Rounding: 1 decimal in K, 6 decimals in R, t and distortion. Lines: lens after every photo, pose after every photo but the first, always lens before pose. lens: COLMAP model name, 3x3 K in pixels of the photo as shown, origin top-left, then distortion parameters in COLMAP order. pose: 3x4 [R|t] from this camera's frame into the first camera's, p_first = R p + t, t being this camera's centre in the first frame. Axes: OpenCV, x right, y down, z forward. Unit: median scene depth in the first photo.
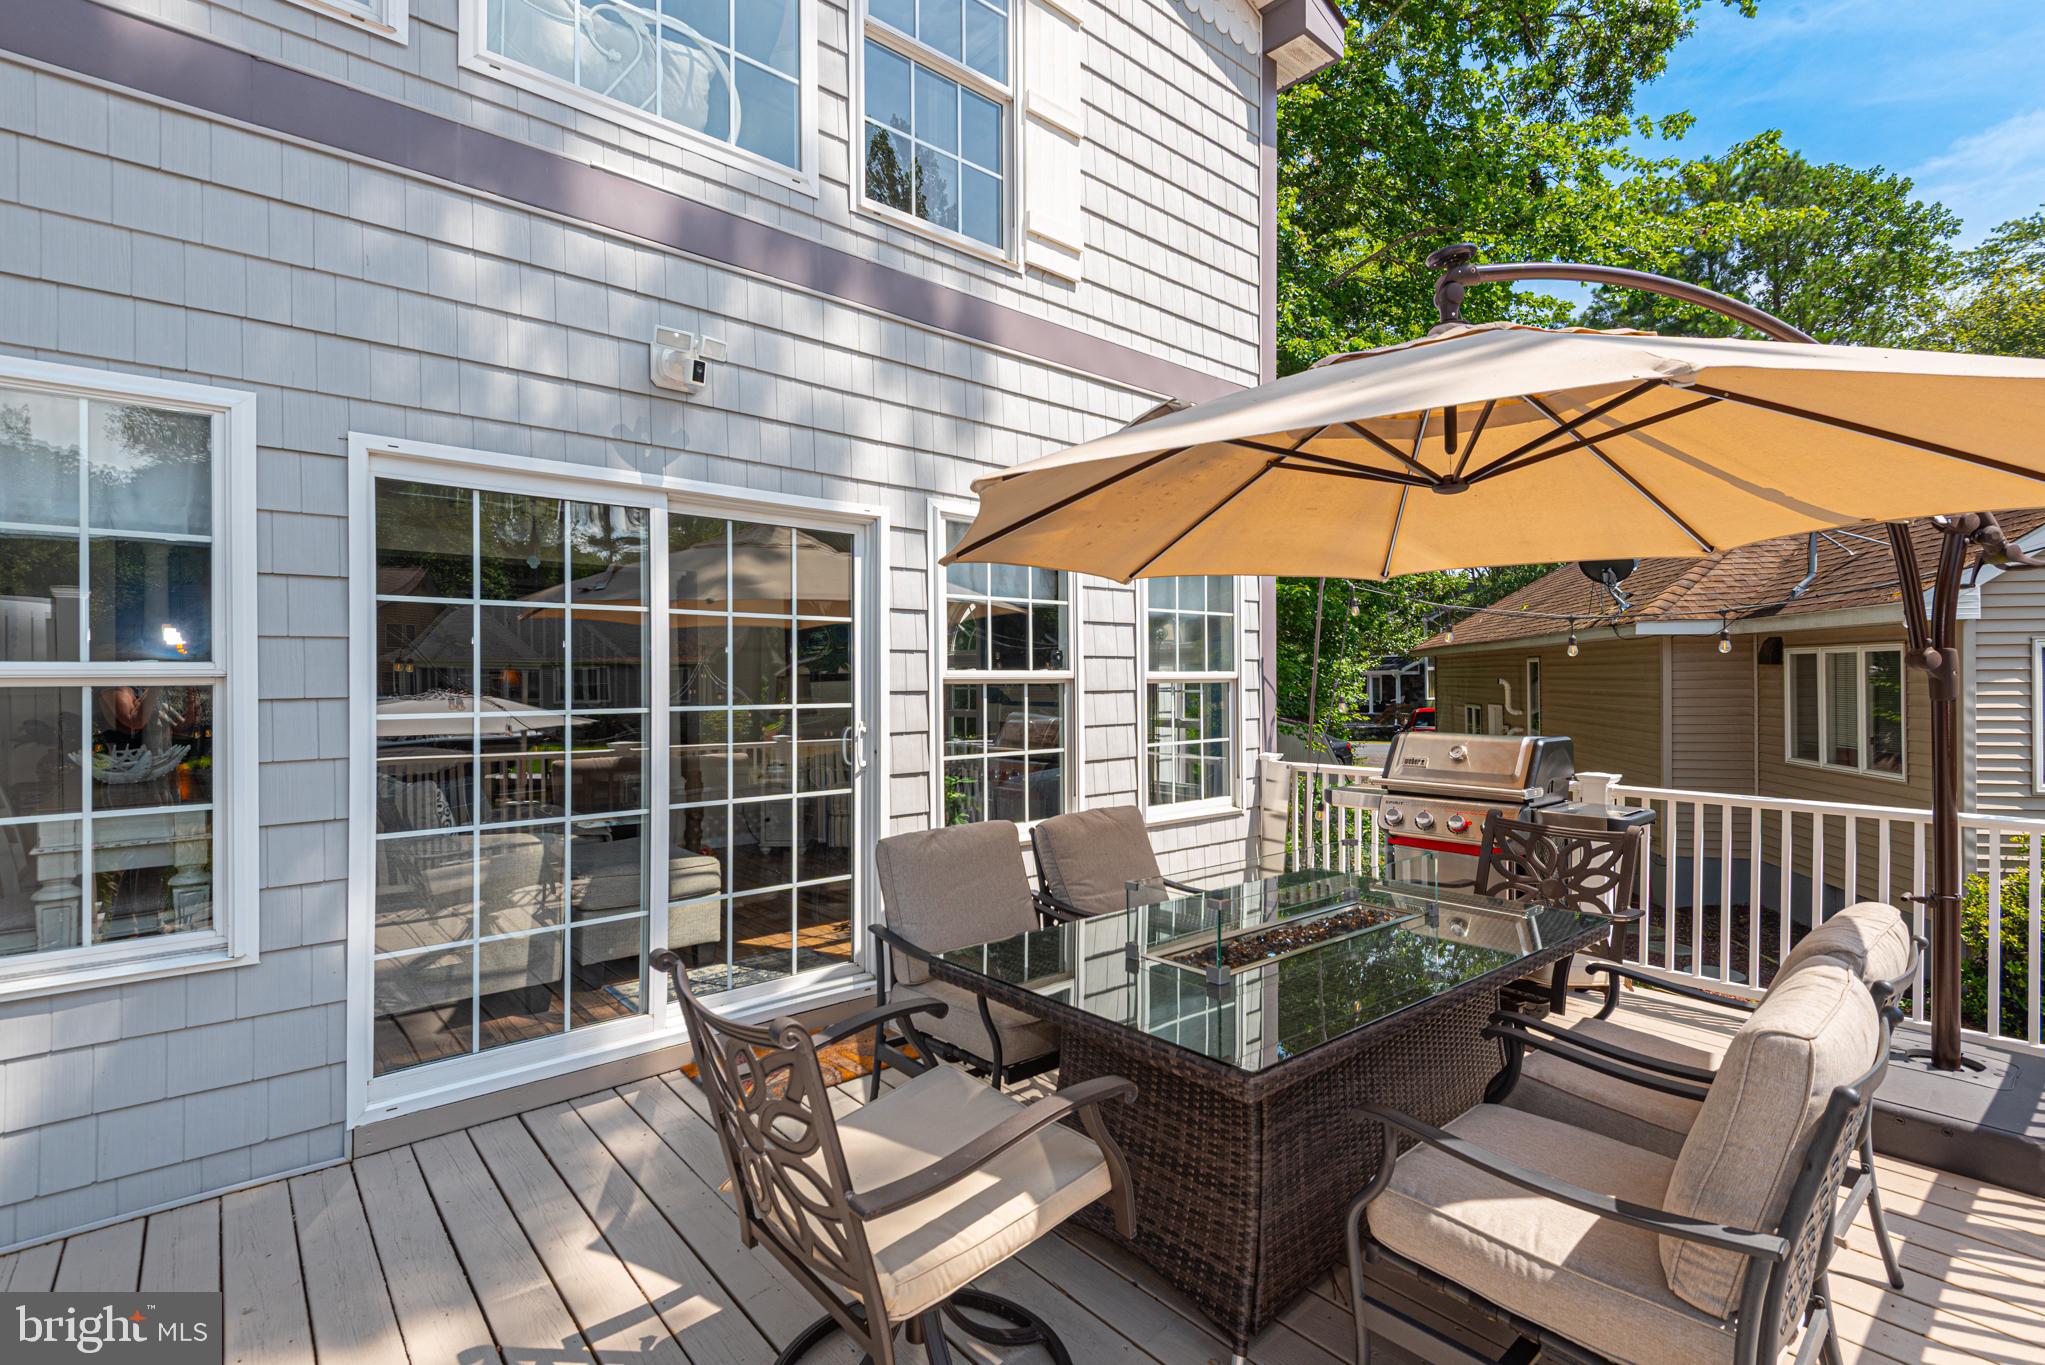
lens RADIAL K [[942.1, 0, 1027.6], [0, 942.1, 677.7], [0, 0, 1]] dist [0.017597, -0.006576]
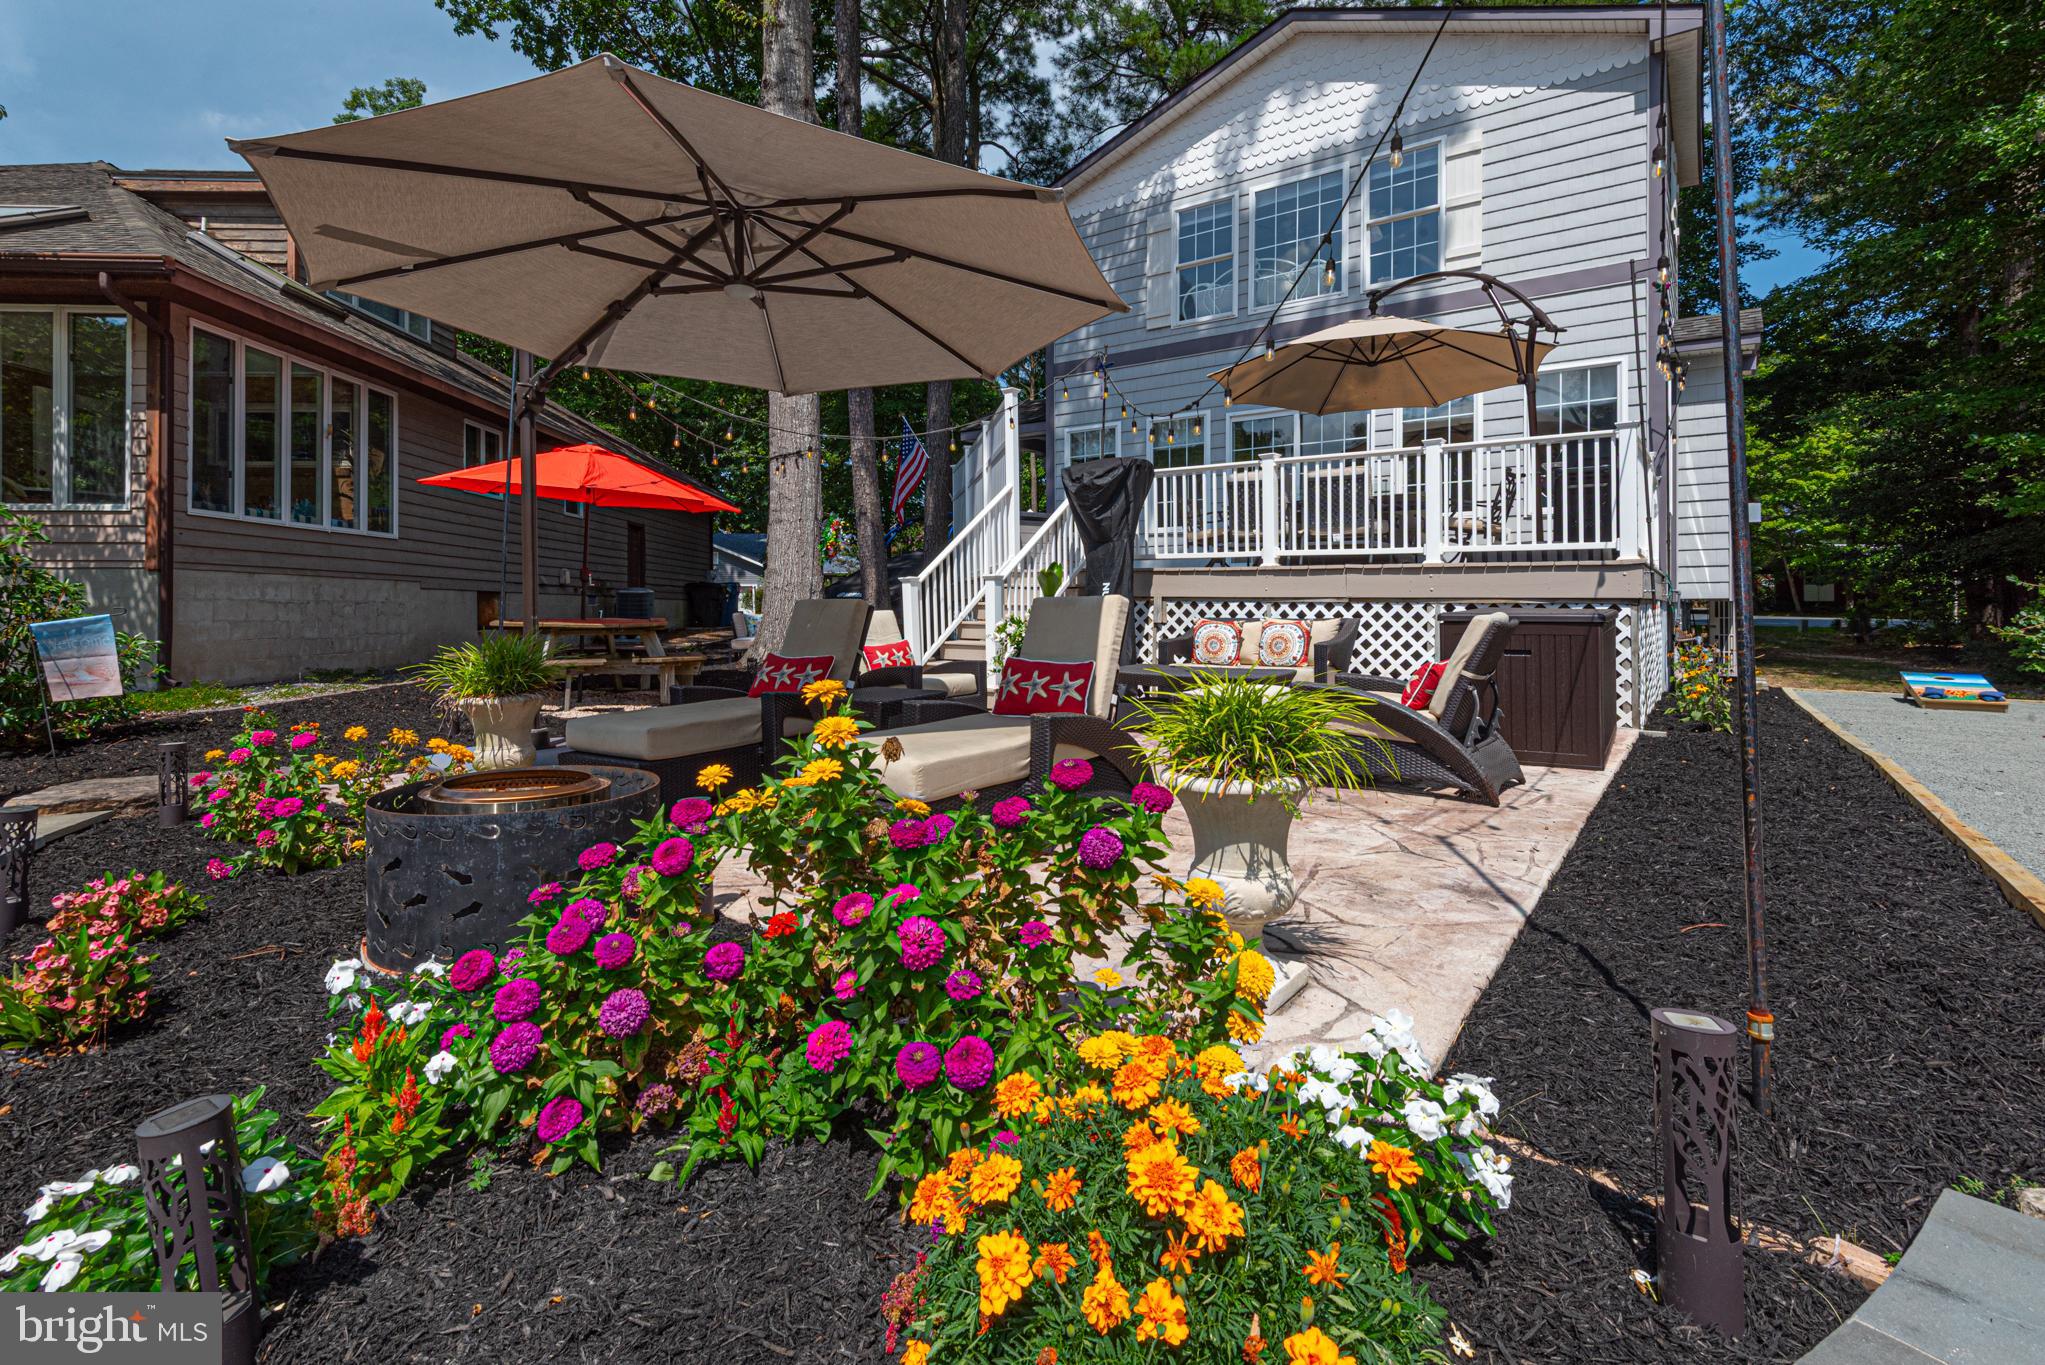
lens RADIAL K [[961.2, 0, 1013.8], [0, 961.2, 602.3], [0, 0, 1]] dist [0.013801, -0.009538]
pose [[0.243702, 0.000758, -0.969850, 3.254451], [0.004640, 0.999987, 0.001947, 0.590608], [0.969839, -0.004974, 0.243696, -1.014191]]
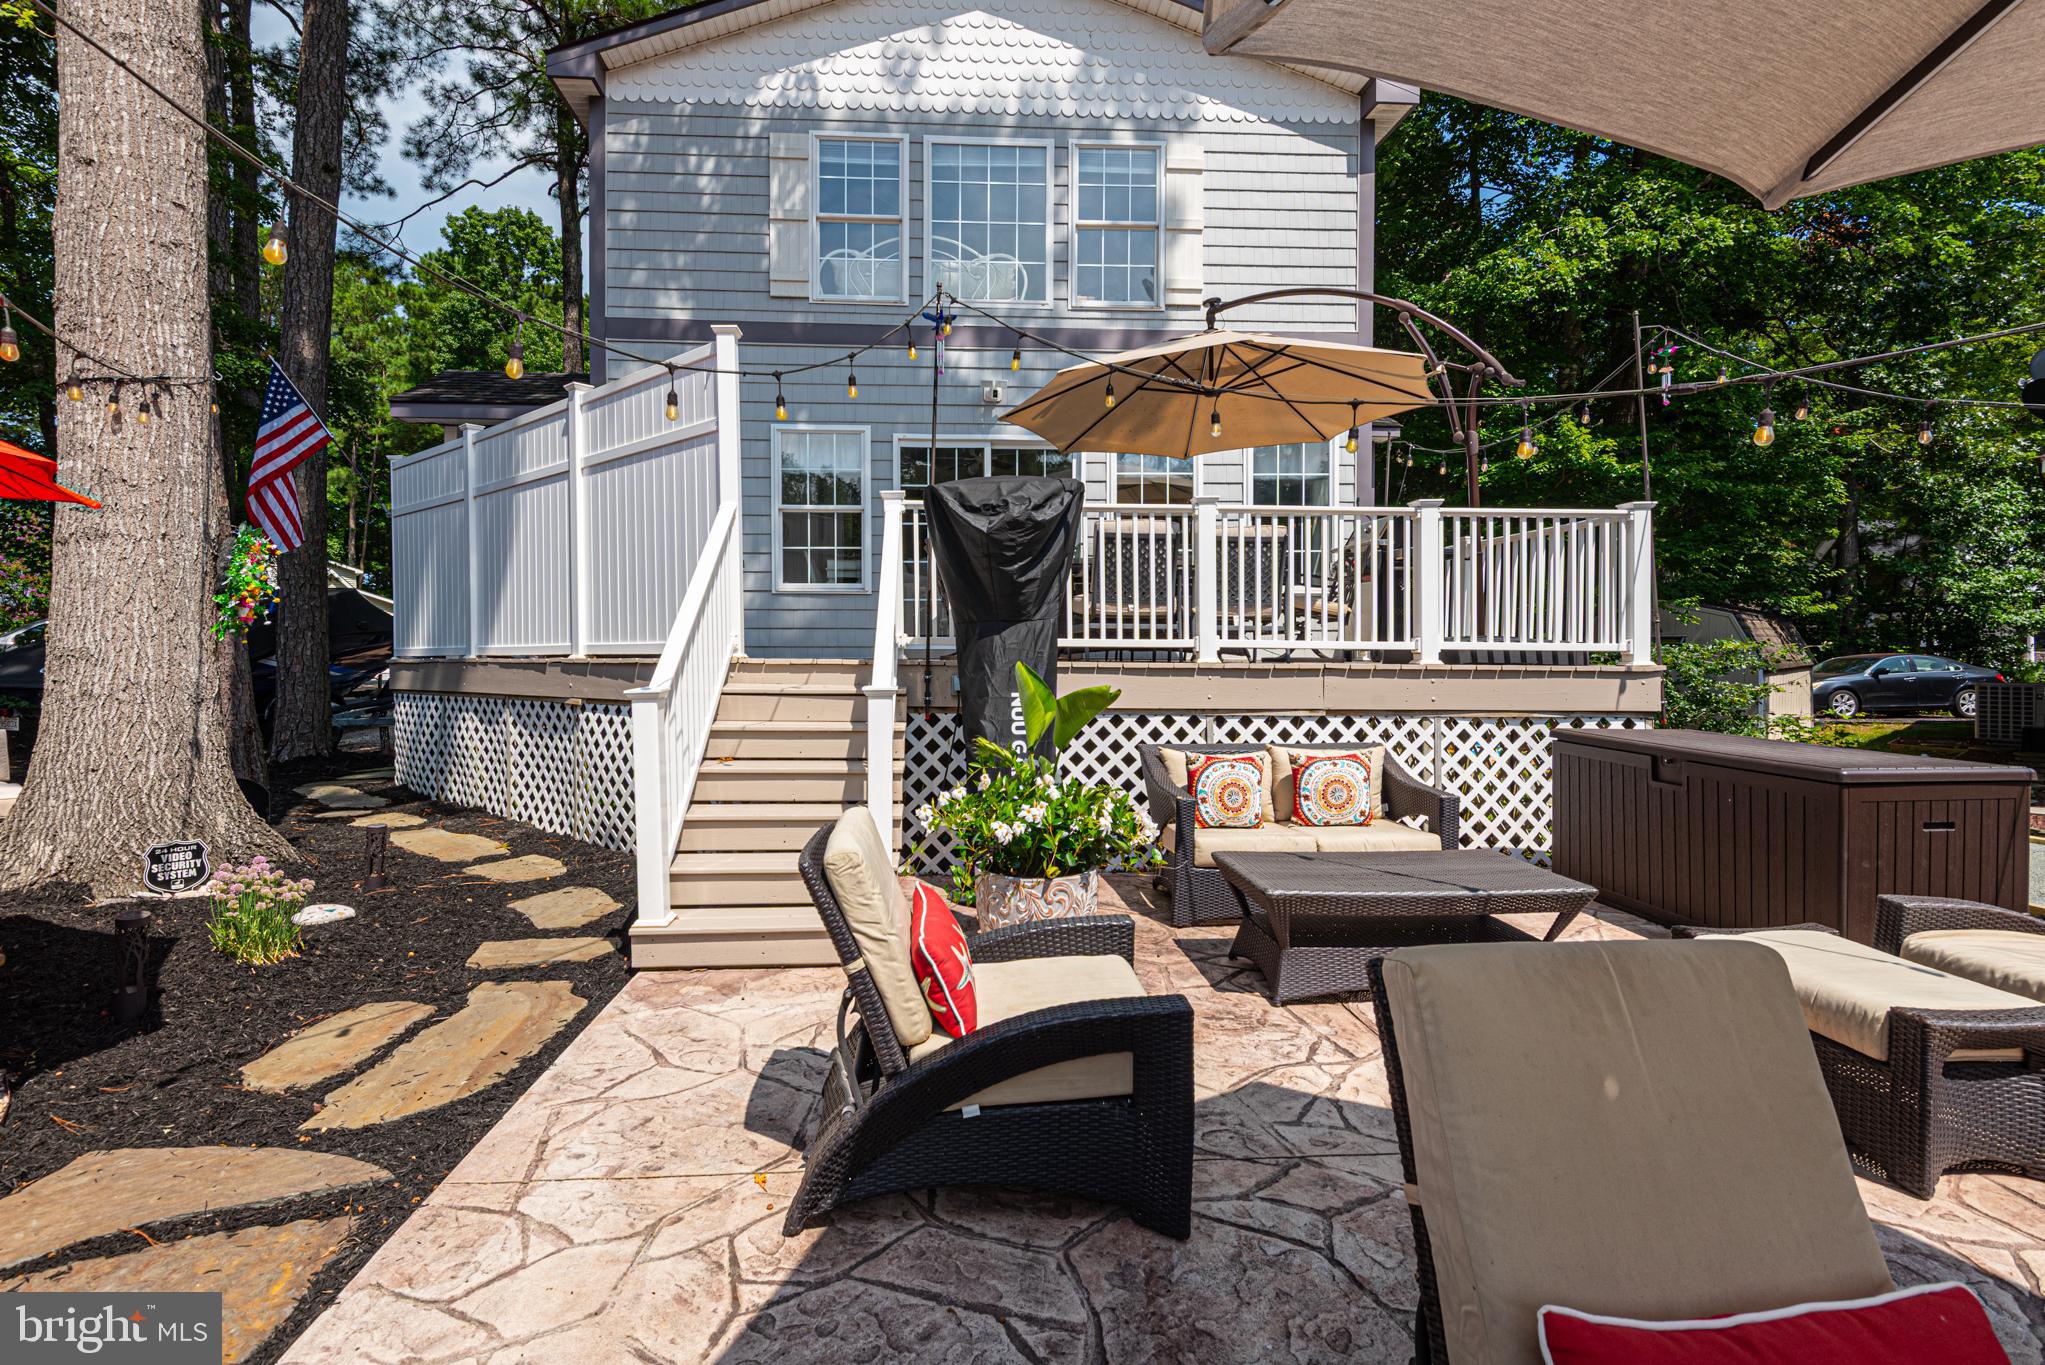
lens RADIAL K [[965.5, 0, 966.8], [0, 965.5, 661.1], [0, 0, 1]] dist [0.032401, -0.017882]
pose [[0.794366, 0.006008, -0.607410, 1.446585], [0.000527, 0.999944, 0.010580, 0.467819], [0.607439, -0.008725, 0.794318, -1.425451]]
